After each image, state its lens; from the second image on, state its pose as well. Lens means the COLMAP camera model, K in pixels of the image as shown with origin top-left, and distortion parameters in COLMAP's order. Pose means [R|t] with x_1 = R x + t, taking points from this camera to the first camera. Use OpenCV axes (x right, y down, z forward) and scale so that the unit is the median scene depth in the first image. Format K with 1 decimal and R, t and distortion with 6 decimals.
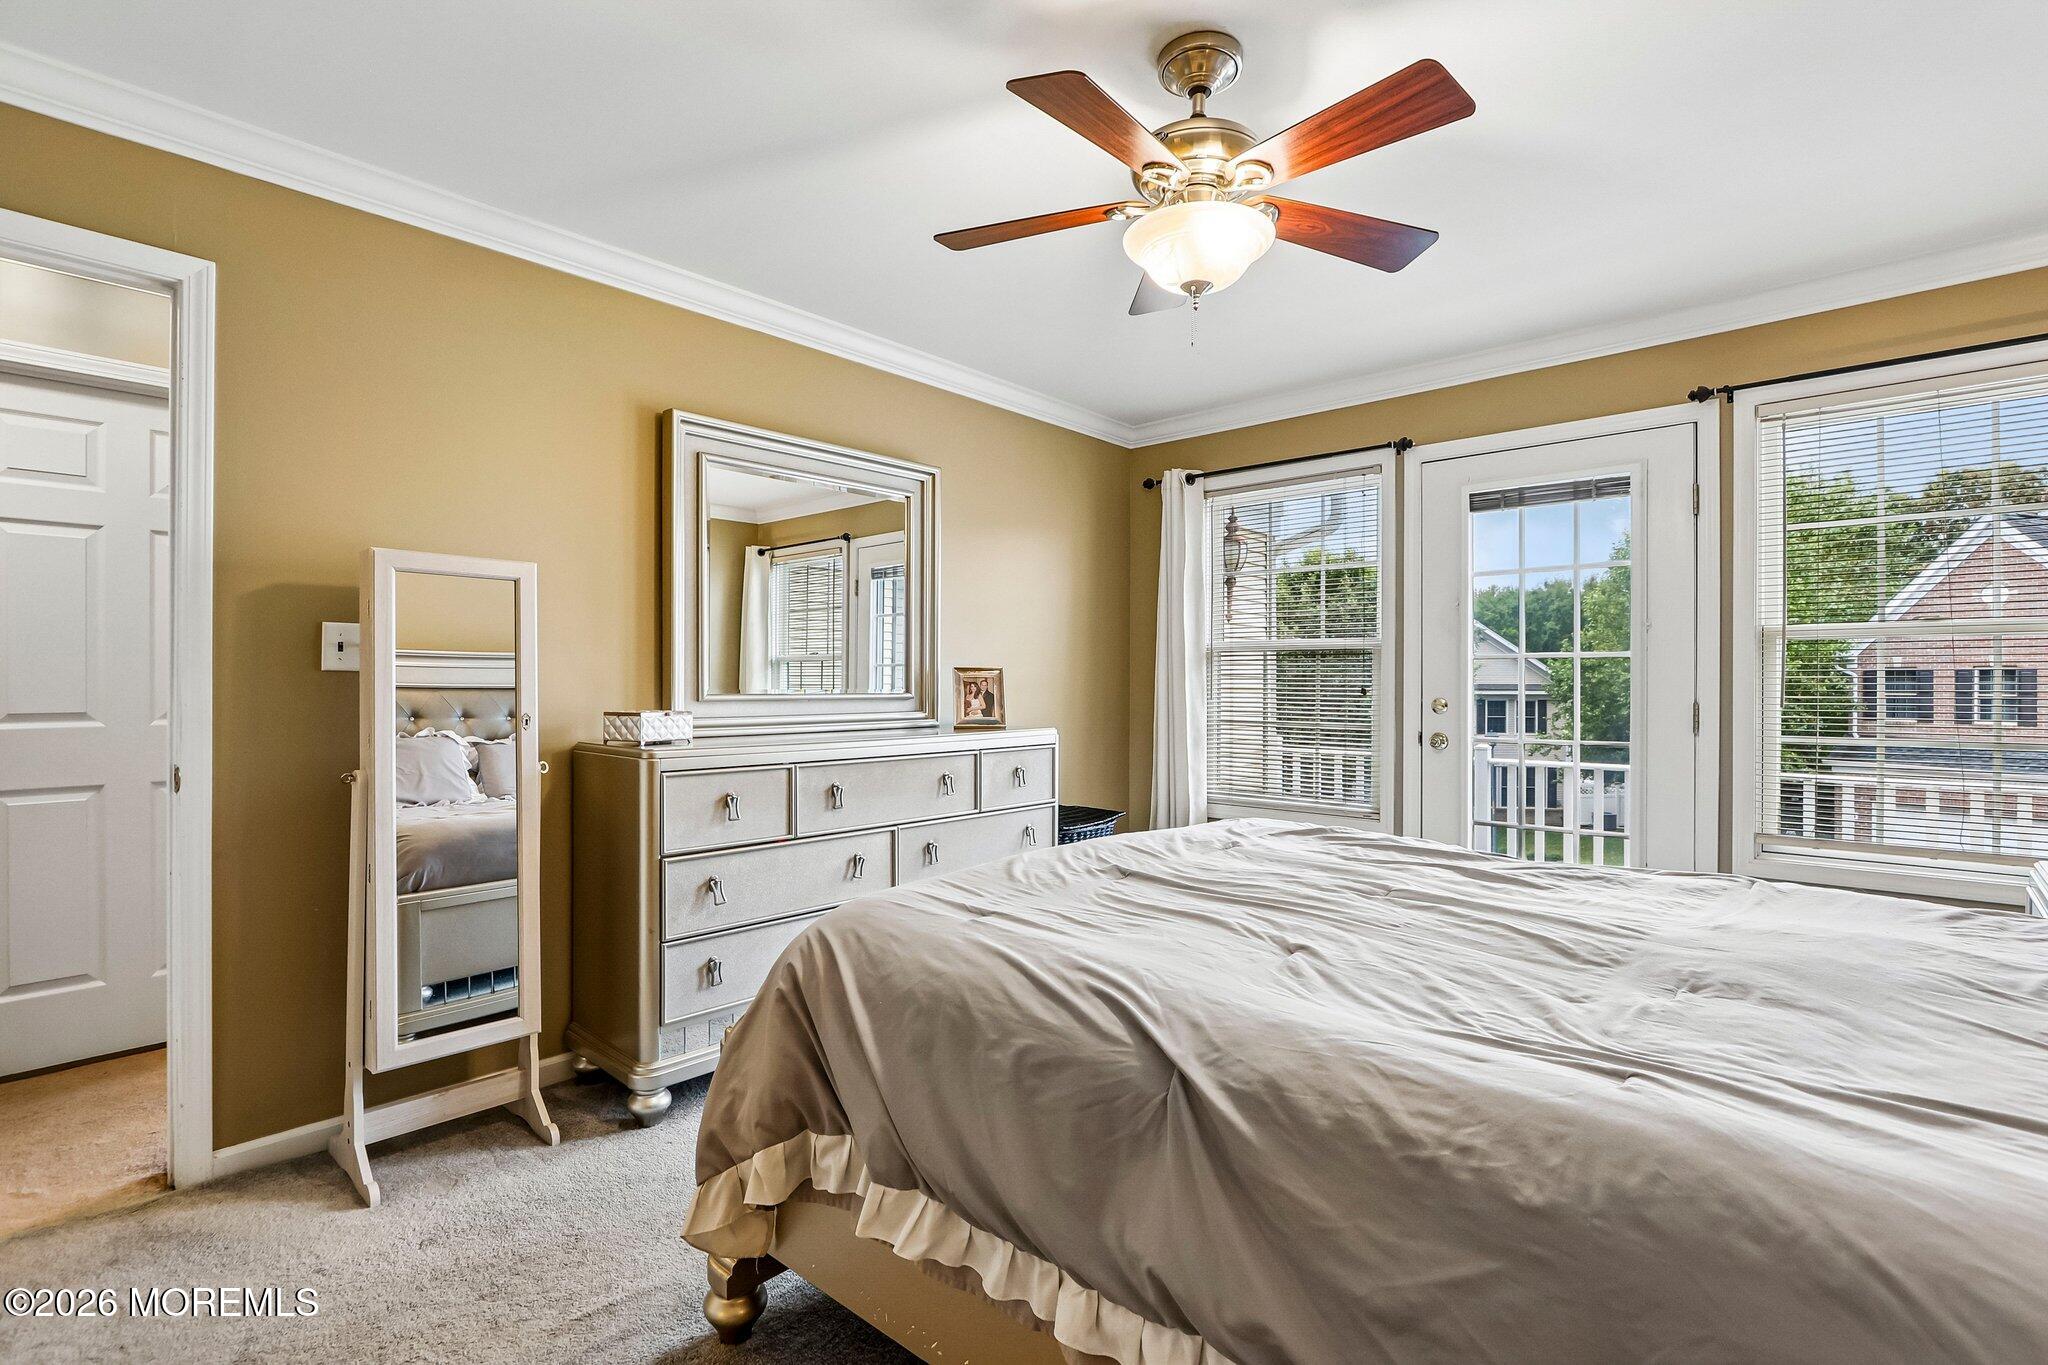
lens RADIAL K [[943.1, 0, 1017.0], [0, 943.1, 685.5], [0, 0, 1]] dist [-0.005225, -0.000881]
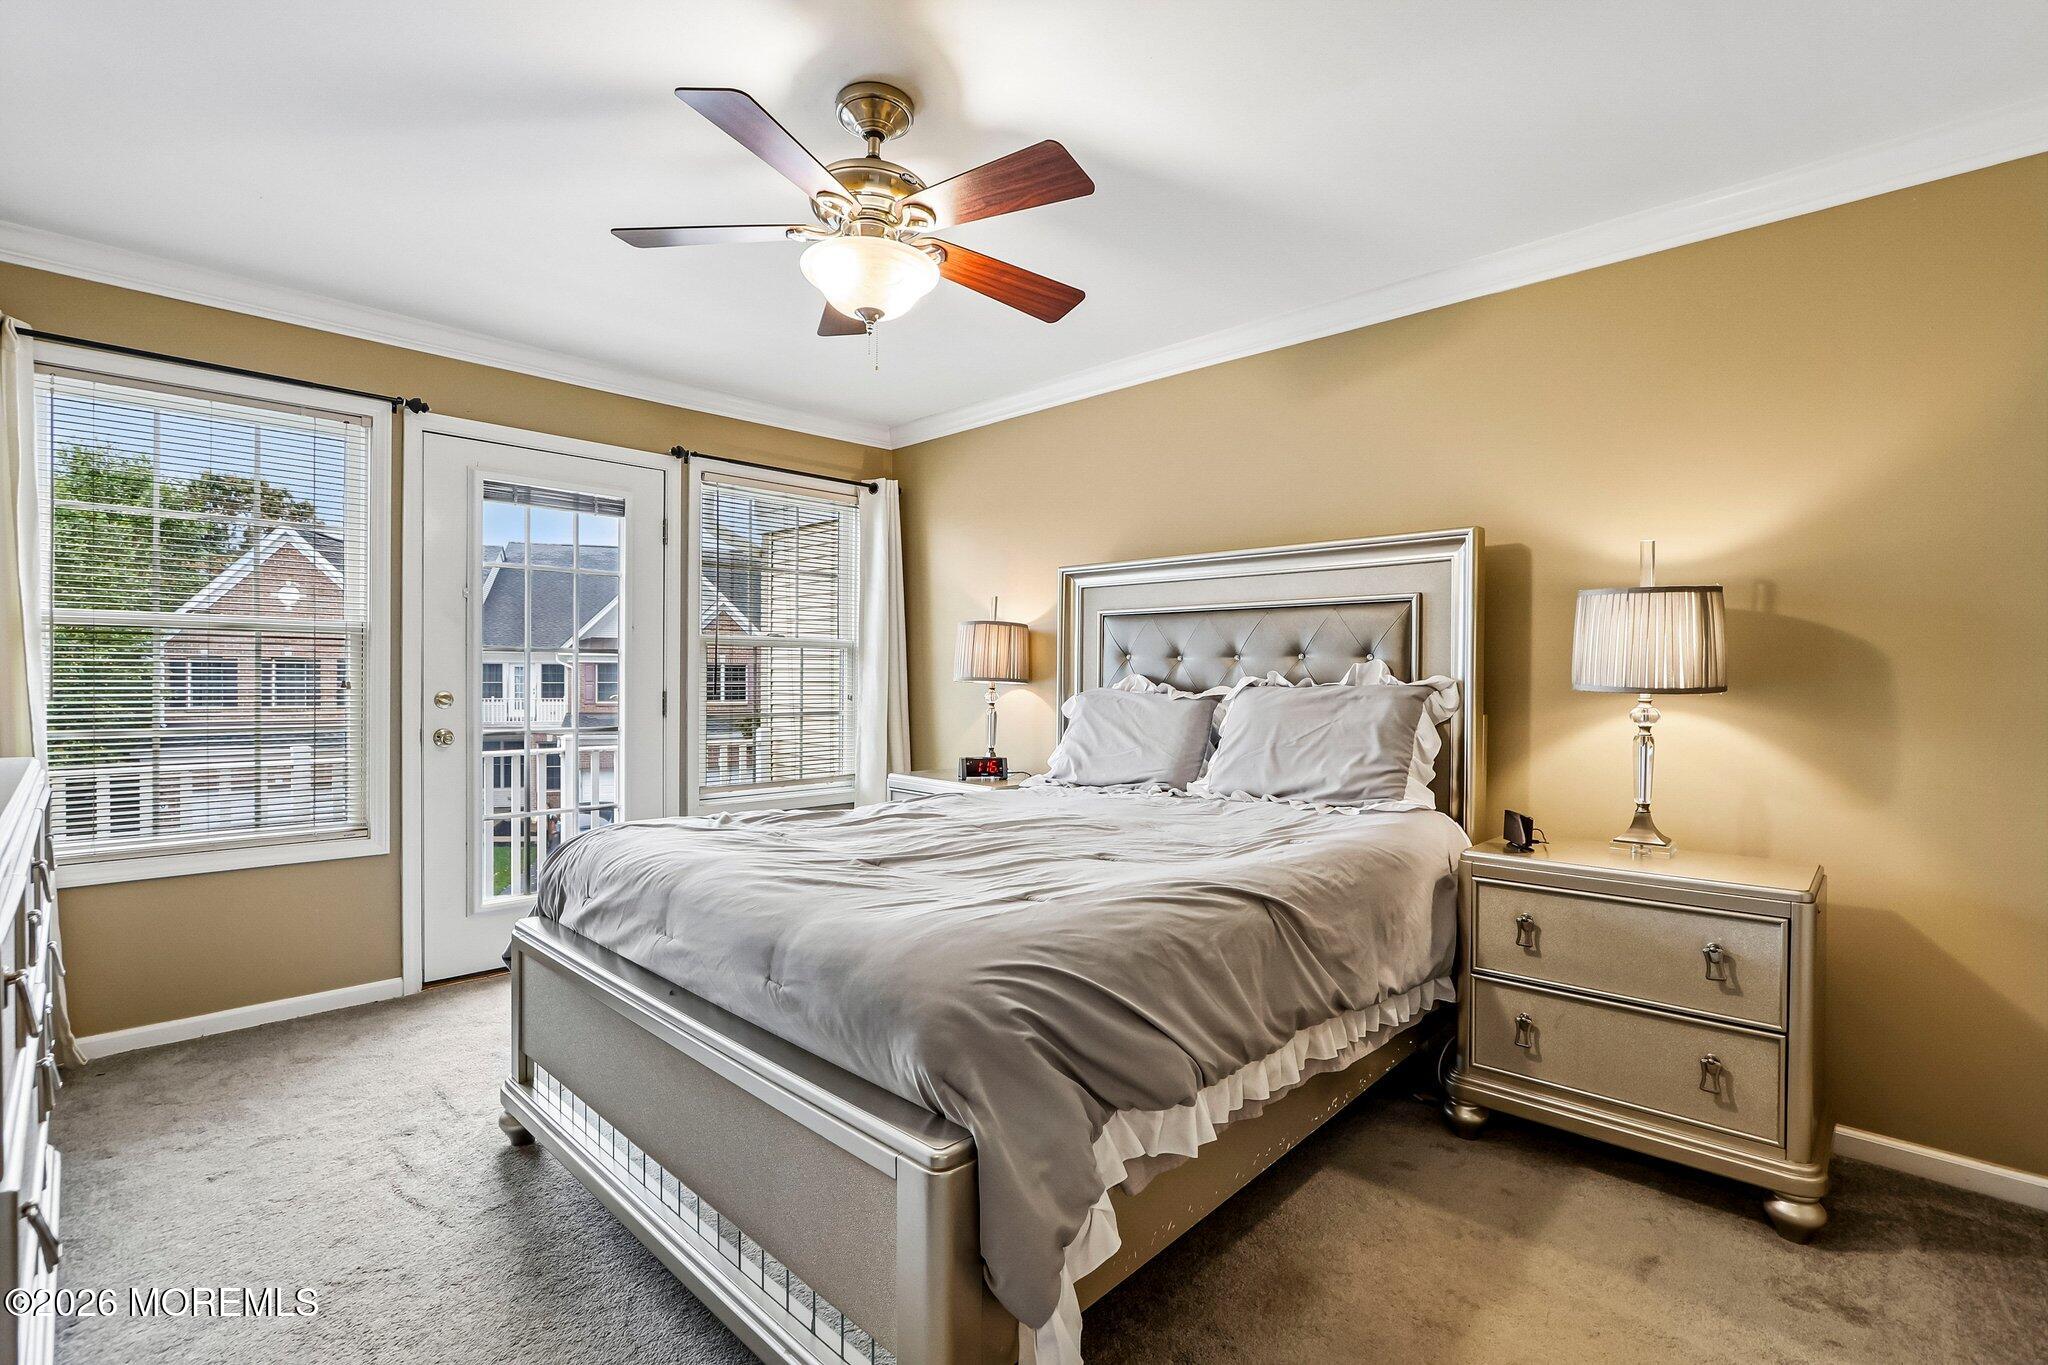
lens RADIAL K [[943.1, 0, 1016.9], [0, 943.1, 681.5], [0, 0, 1]] dist [-0.005225, -0.000881]
pose [[0.041197, -0.005524, 0.999136, -0.449661], [-0.002120, 0.999982, 0.005616, -0.002751], [-0.999149, -0.002350, 0.041185, 0.395855]]
